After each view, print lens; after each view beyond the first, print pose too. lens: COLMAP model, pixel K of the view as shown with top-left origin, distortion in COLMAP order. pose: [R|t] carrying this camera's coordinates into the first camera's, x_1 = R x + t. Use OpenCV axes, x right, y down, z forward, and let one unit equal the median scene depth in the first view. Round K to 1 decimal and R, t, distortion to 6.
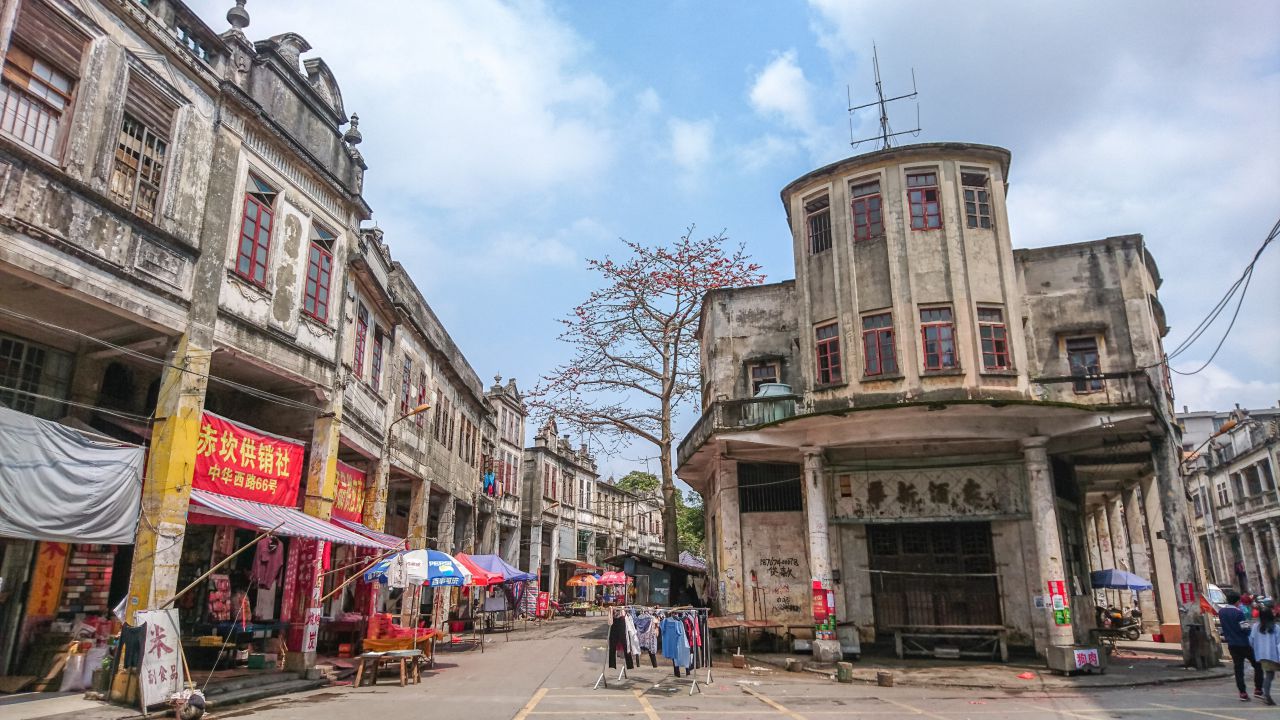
lens RADIAL K [[779.9, 0, 640.1], [0, 779.9, 365.0], [0, 0, 1]] dist [0.138463, -0.209493]
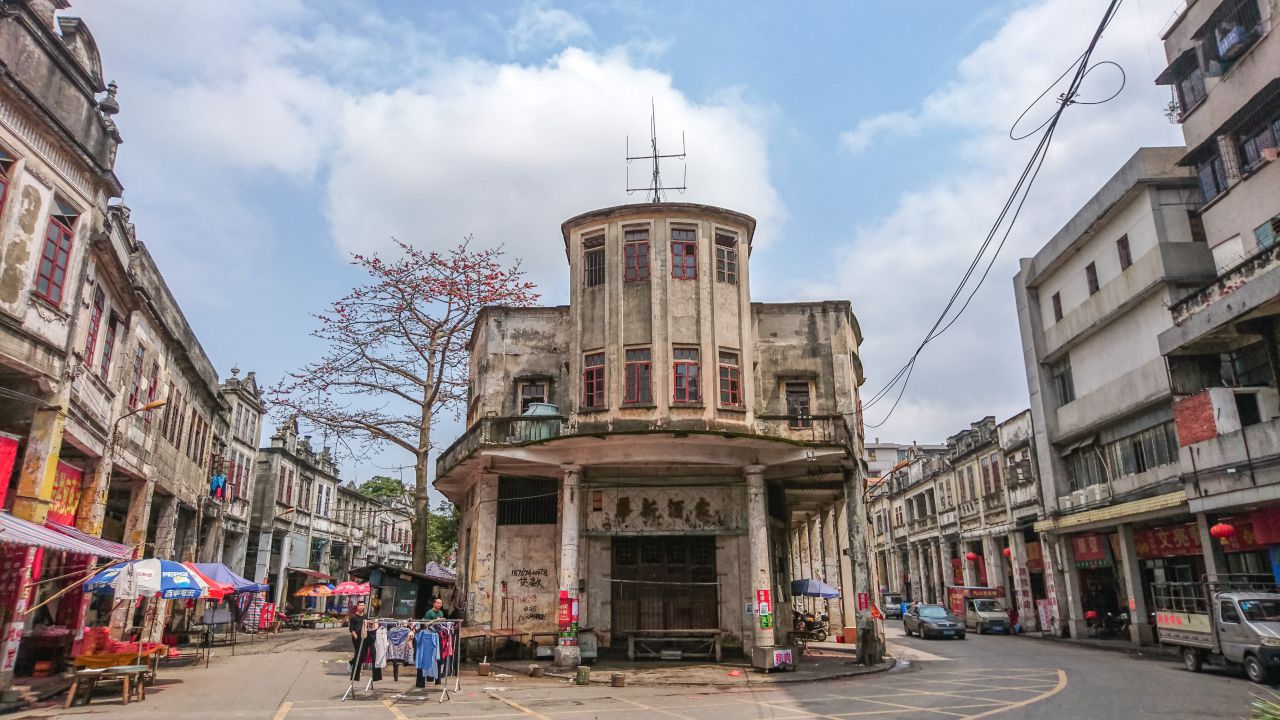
lens RADIAL K [[829.4, 0, 632.8], [0, 829.4, 355.2], [0, 0, 1]] dist [0.050038, -0.058579]
pose [[0.952335, 0.081940, 0.293843, -0.041598], [-0.080036, 0.996620, -0.018521, -0.028424], [-0.294367, -0.005880, 0.955674, -0.092855]]
